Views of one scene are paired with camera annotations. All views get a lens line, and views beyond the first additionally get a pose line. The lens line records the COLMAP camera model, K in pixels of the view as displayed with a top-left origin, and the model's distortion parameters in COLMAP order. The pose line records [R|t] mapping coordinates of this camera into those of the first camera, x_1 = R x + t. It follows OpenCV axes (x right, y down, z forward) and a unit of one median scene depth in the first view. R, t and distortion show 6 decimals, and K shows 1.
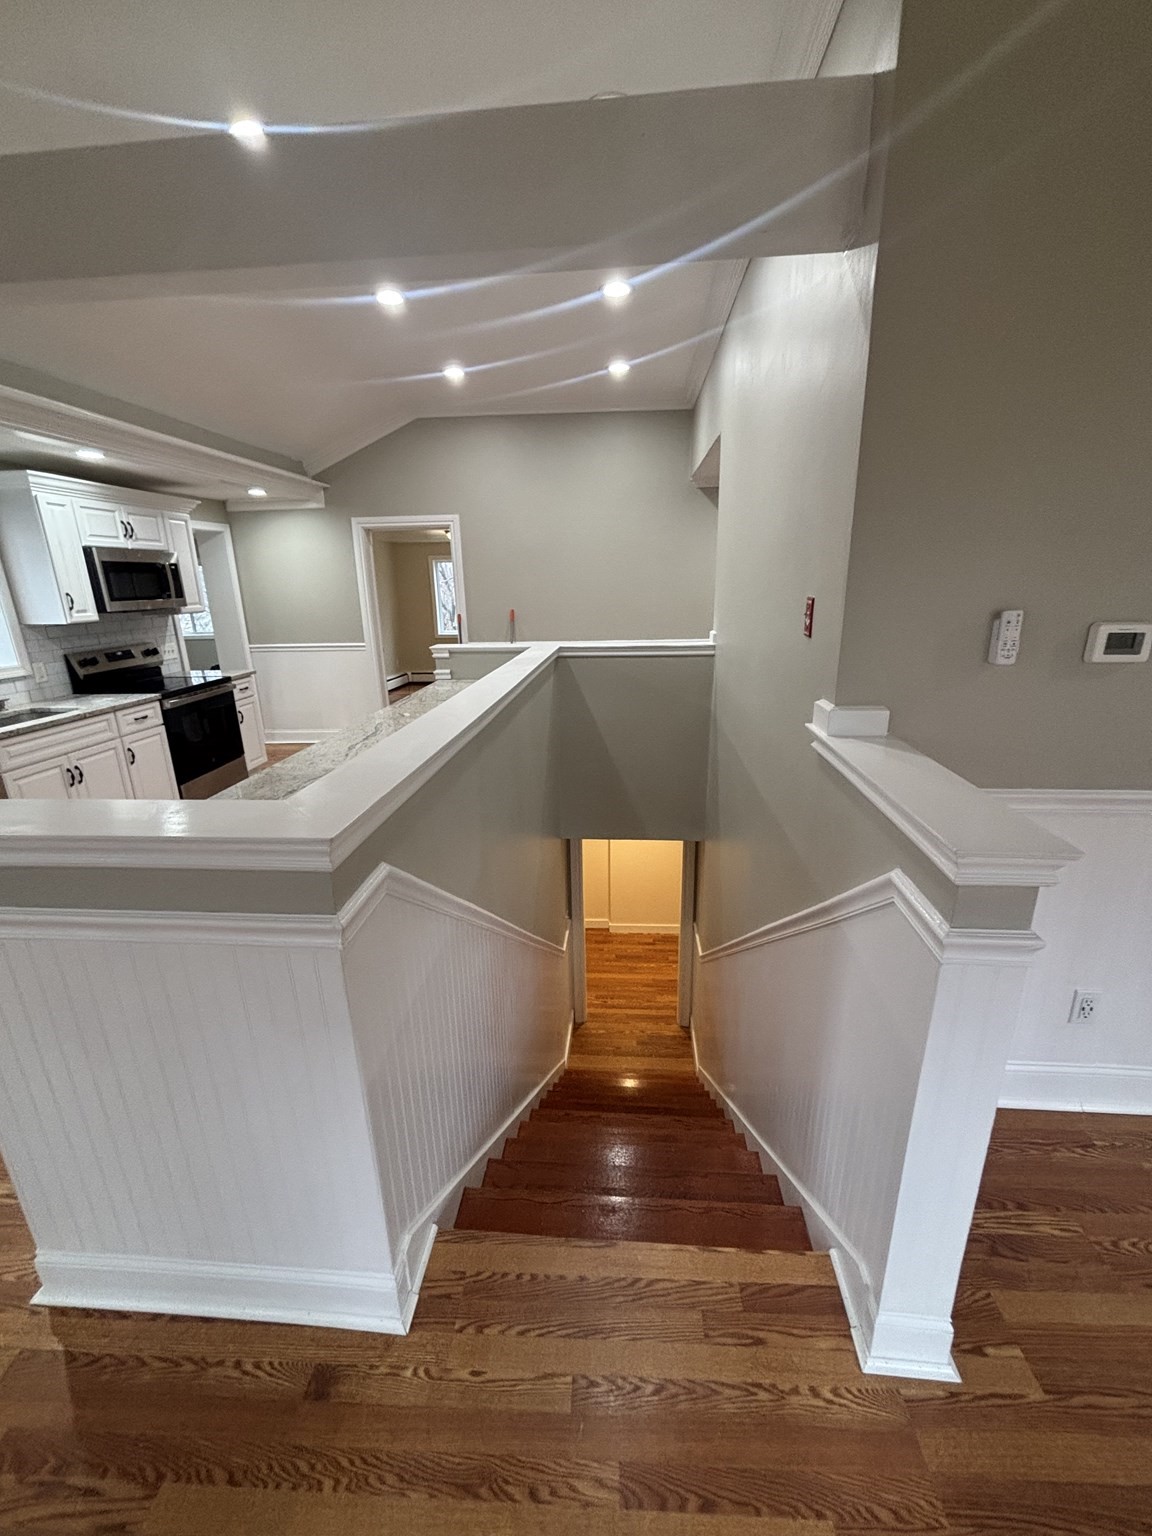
lens RADIAL K [[617.6, 0, 583.3], [0, 617.6, 770.7], [0, 0, 1]] dist [0.001626, -0.001878]
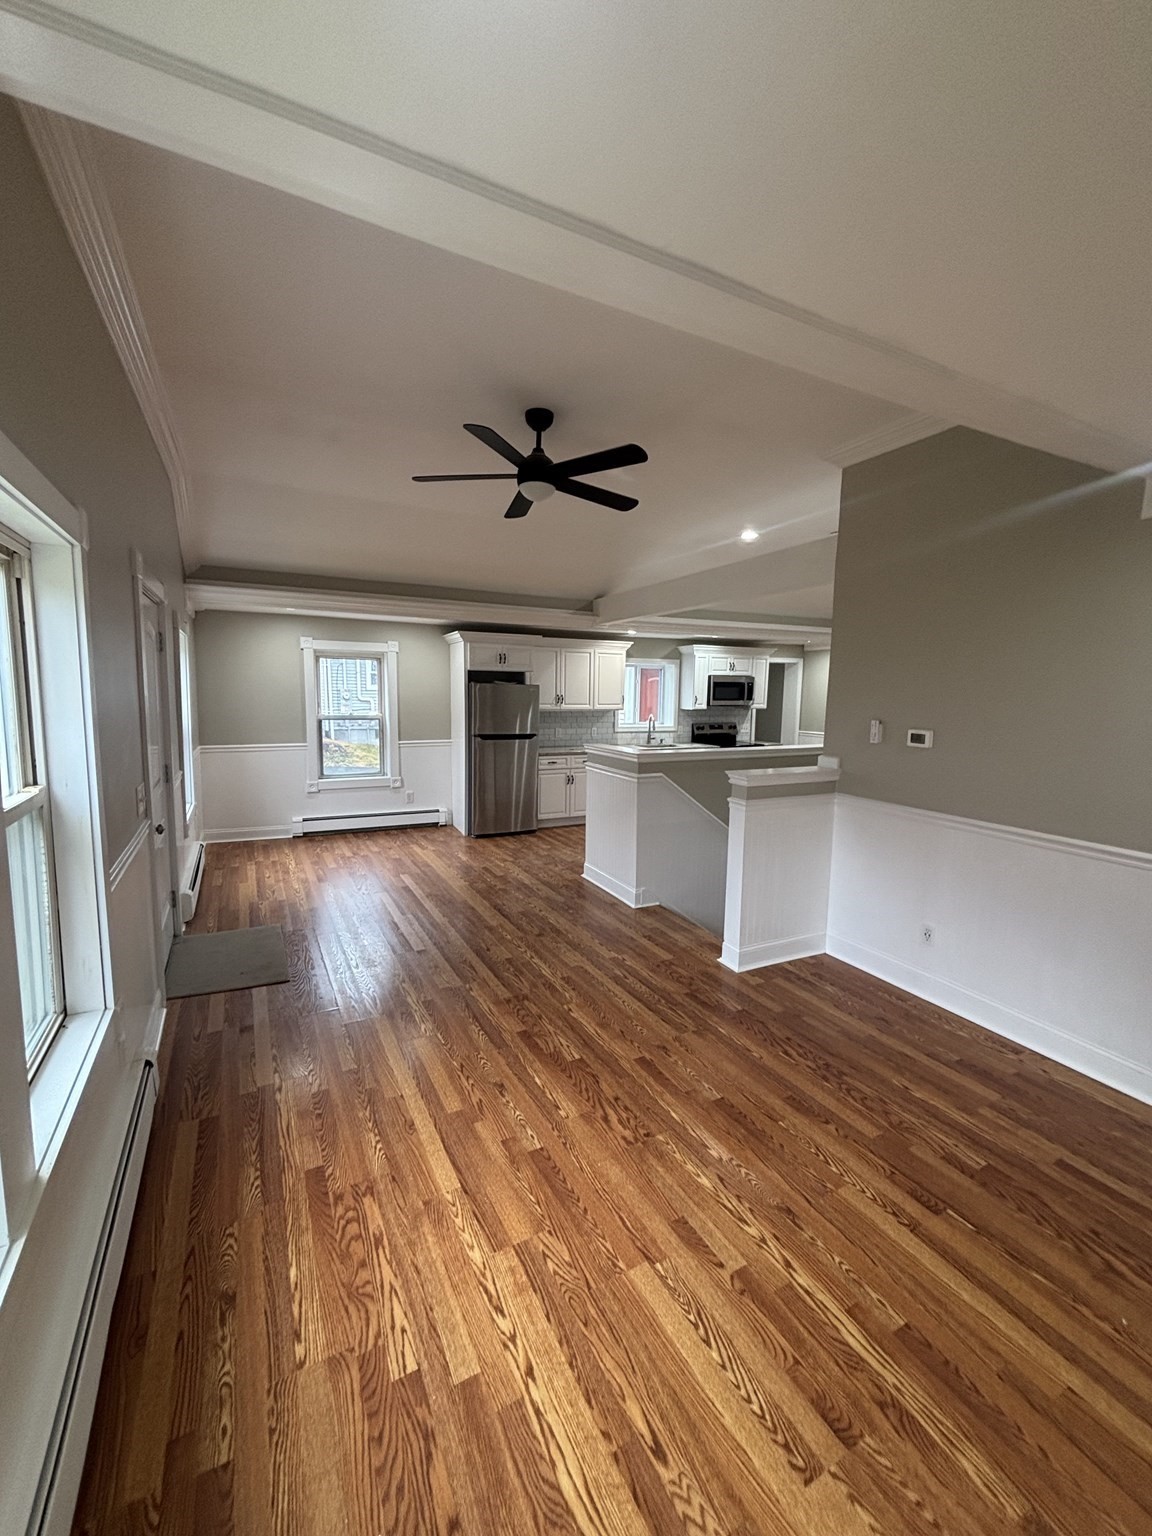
lens RADIAL K [[617.6, 0, 582.3], [0, 617.6, 762.6], [0, 0, 1]] dist [0.001626, -0.001878]
pose [[0.525751, 0.129108, -0.840784, 0.746911], [-0.273487, 0.961592, -0.023355, 0.091828], [0.805476, 0.242222, 0.540867, -0.409142]]
